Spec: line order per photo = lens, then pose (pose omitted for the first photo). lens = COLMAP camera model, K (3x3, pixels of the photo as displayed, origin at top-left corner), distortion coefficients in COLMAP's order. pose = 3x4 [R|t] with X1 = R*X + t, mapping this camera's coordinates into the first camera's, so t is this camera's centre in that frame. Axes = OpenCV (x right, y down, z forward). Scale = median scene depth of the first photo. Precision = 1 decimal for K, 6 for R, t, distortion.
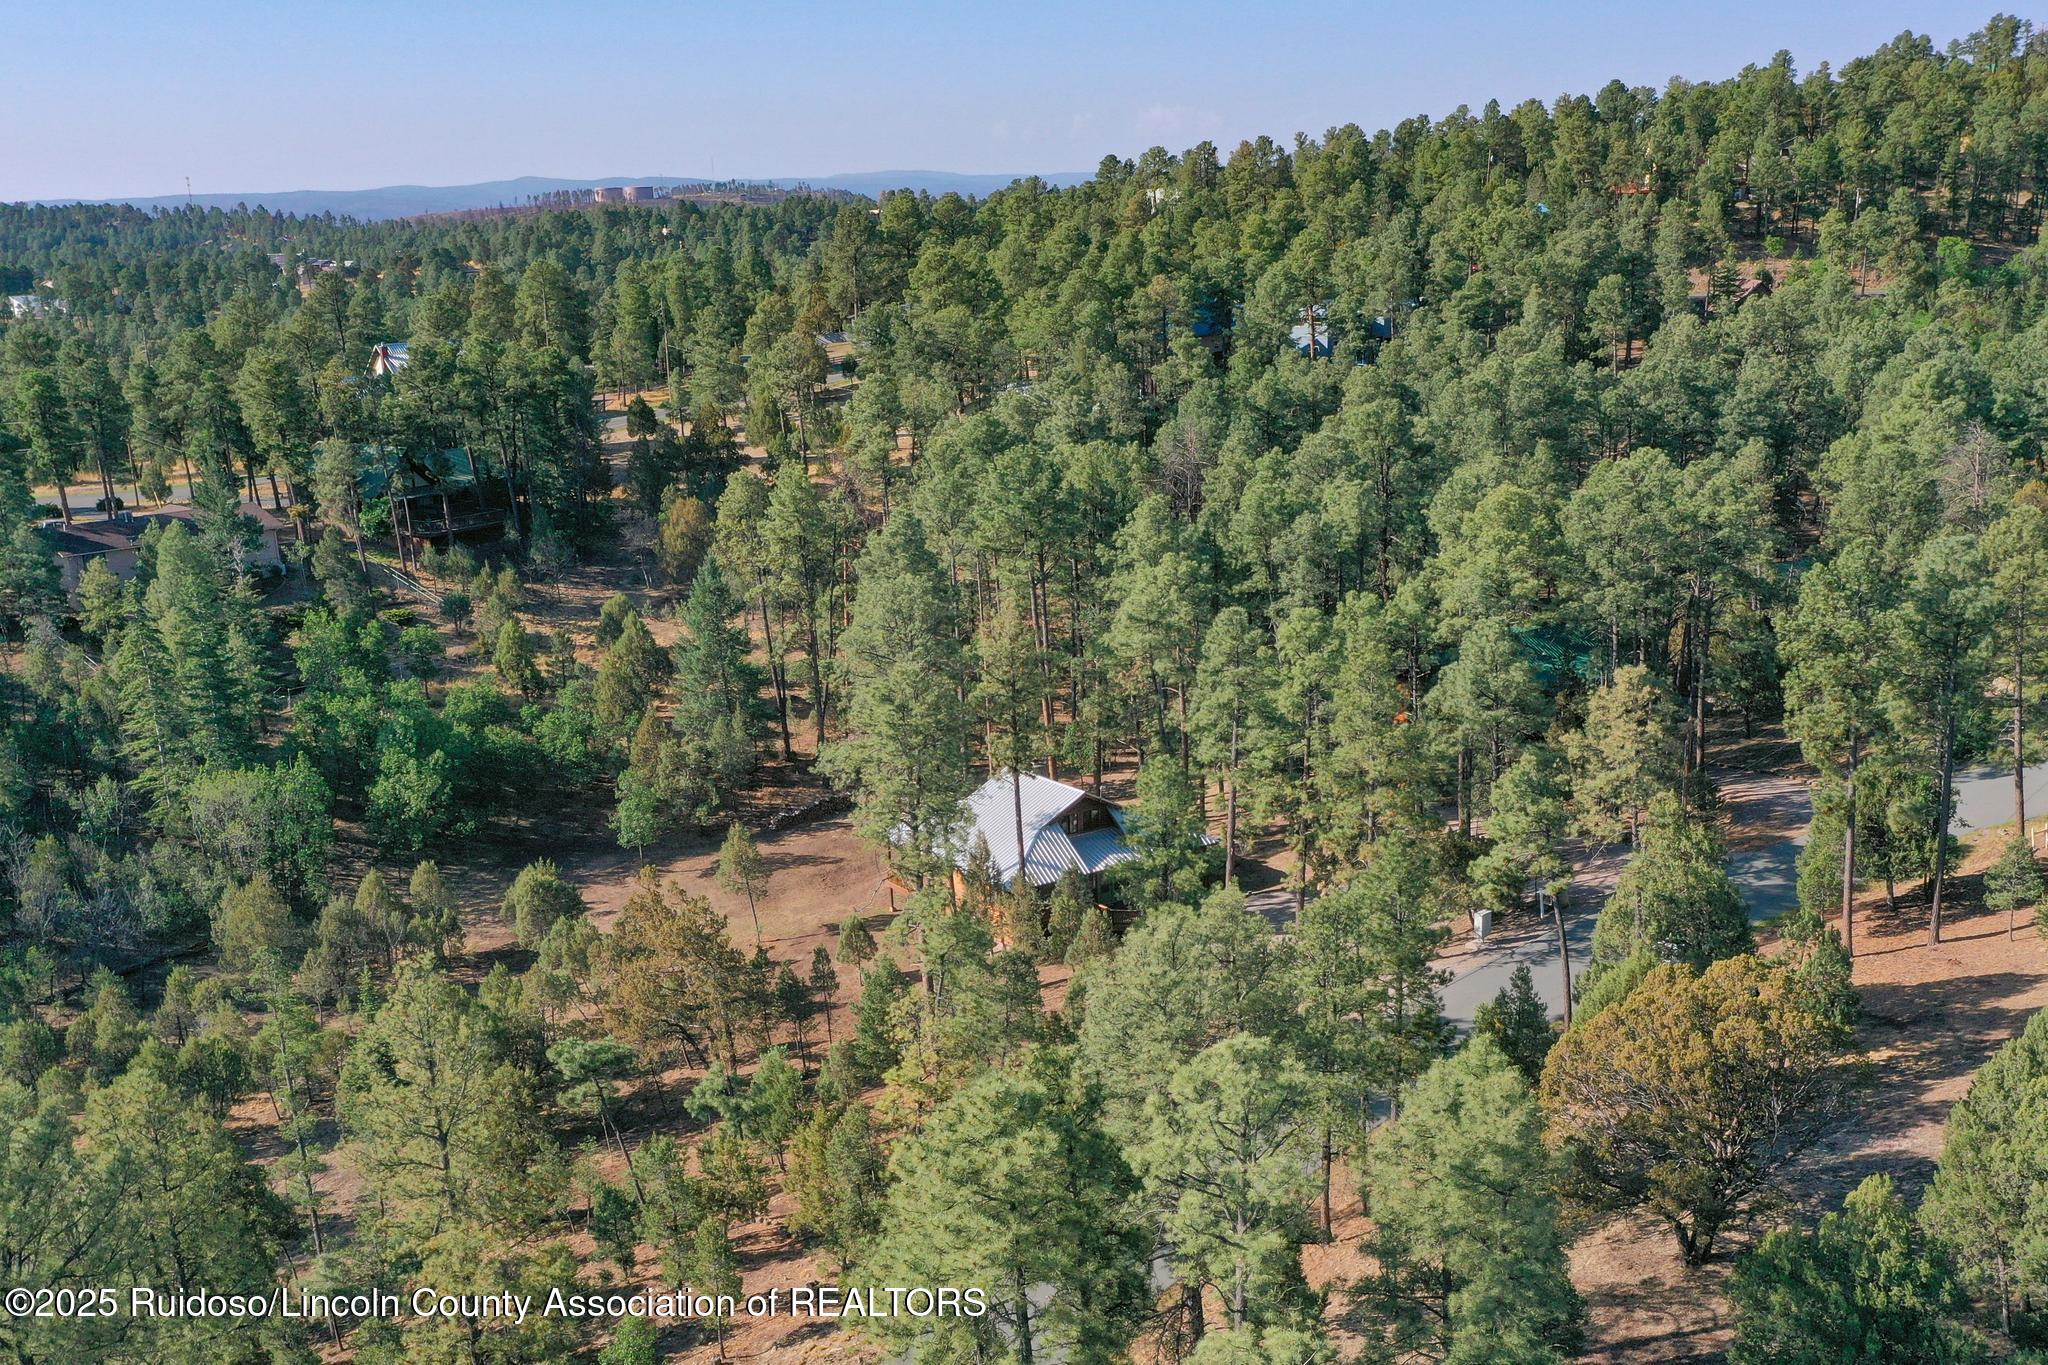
lens RADIAL K [[2190.0, 0, 1024.0], [0, 2190.0, 682.5], [0, 0, 1]] dist [0.050777, 0.002510]
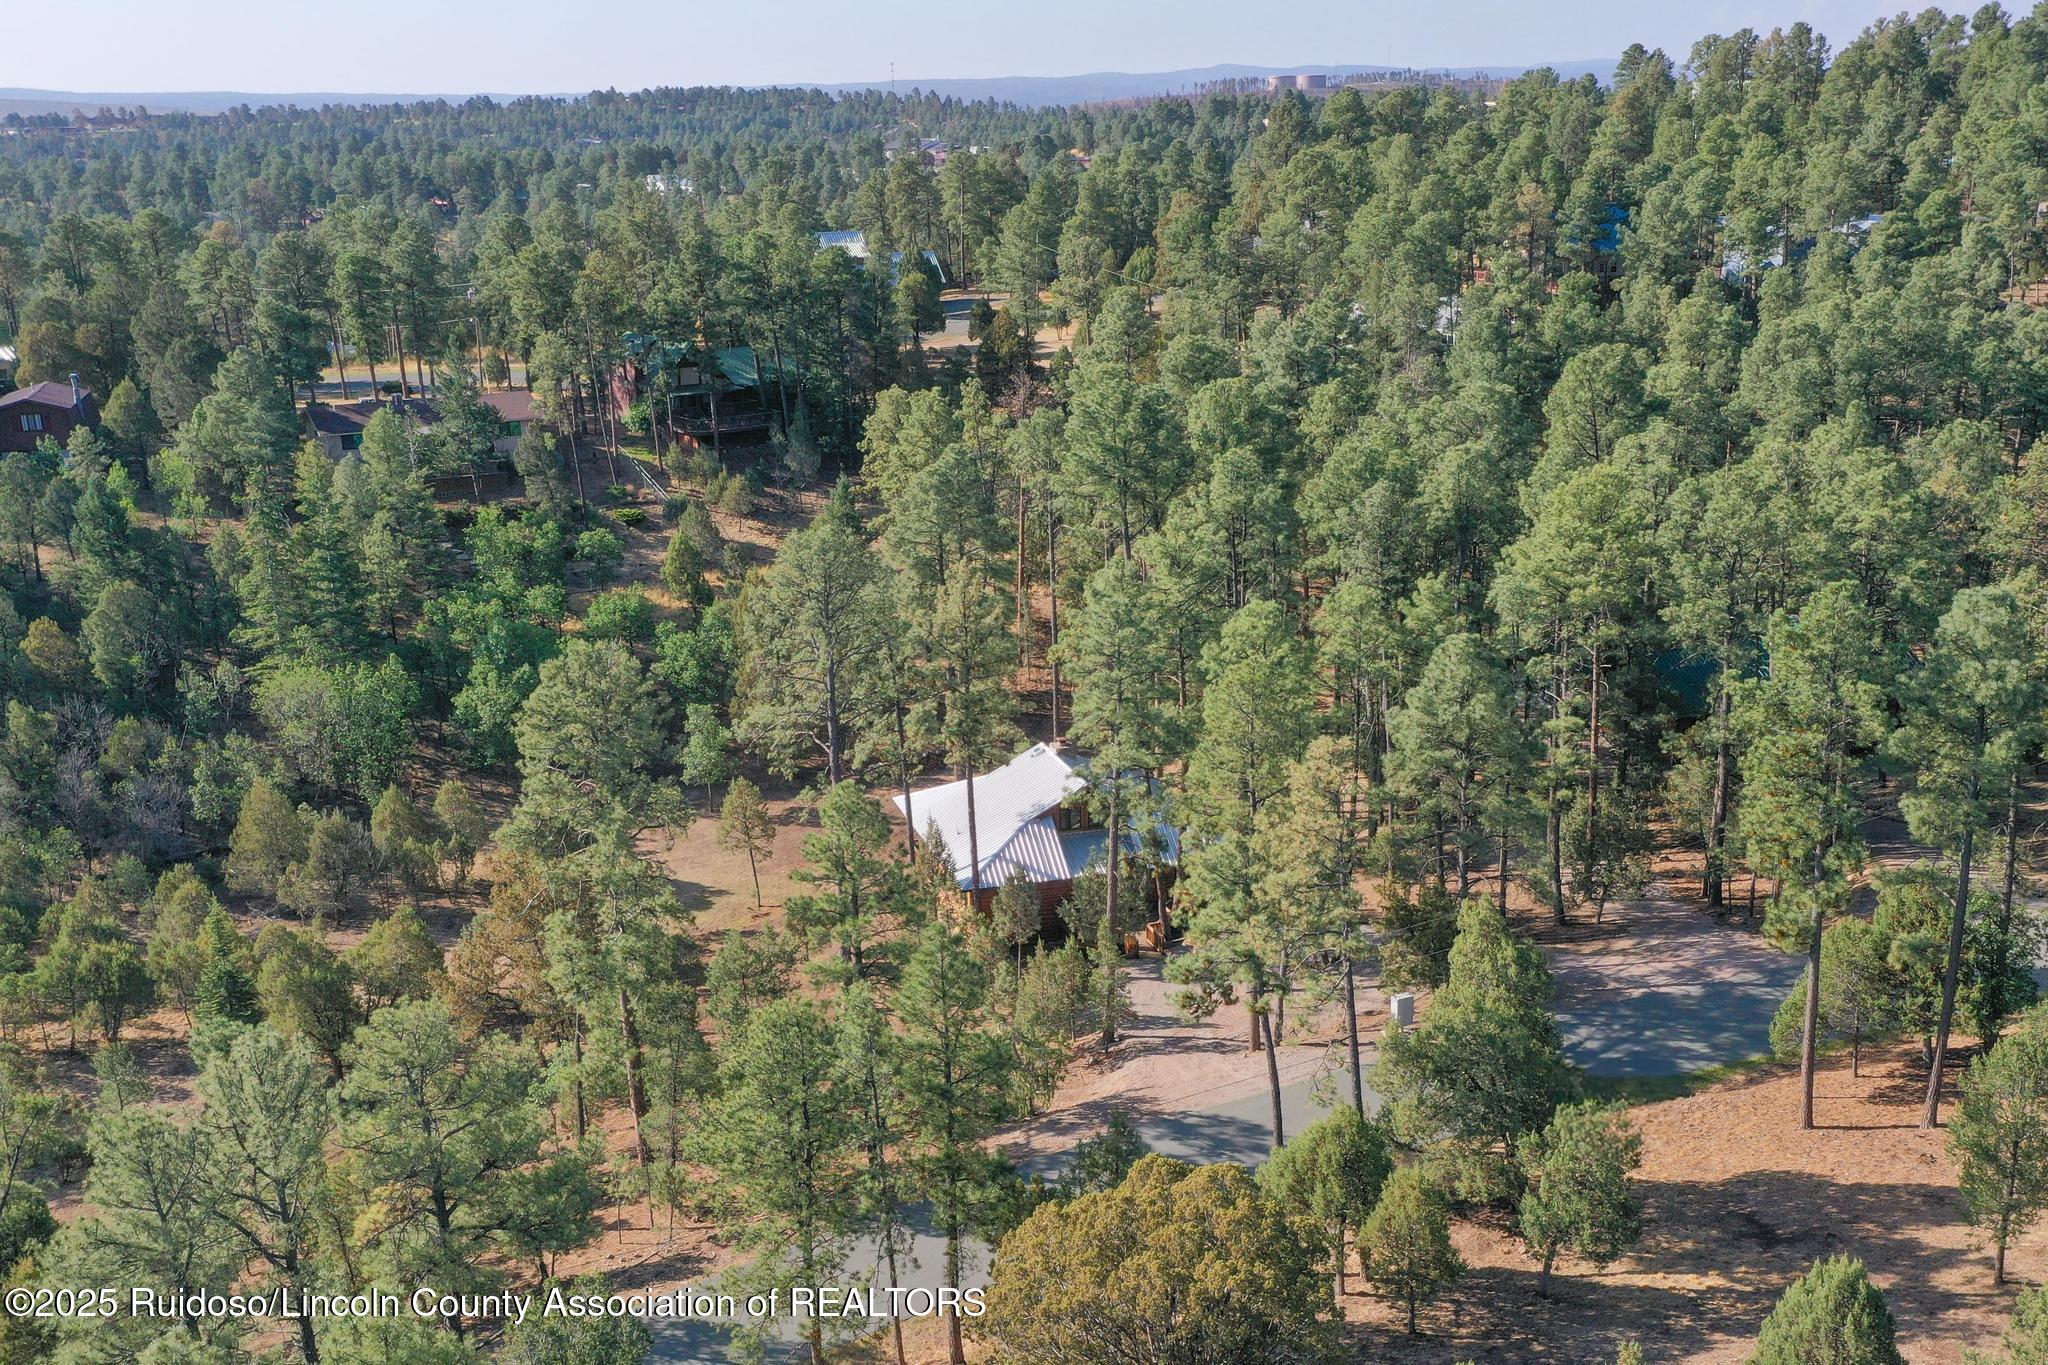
lens RADIAL K [[2190.0, 0, 1024.0], [0, 2190.0, 682.5], [0, 0, 1]] dist [0.050777, 0.002510]
pose [[0.954529, 0.091764, -0.283643, 0.170925], [-0.078193, 0.995201, 0.058827, -0.027583], [0.287680, -0.033973, 0.957124, 0.108174]]
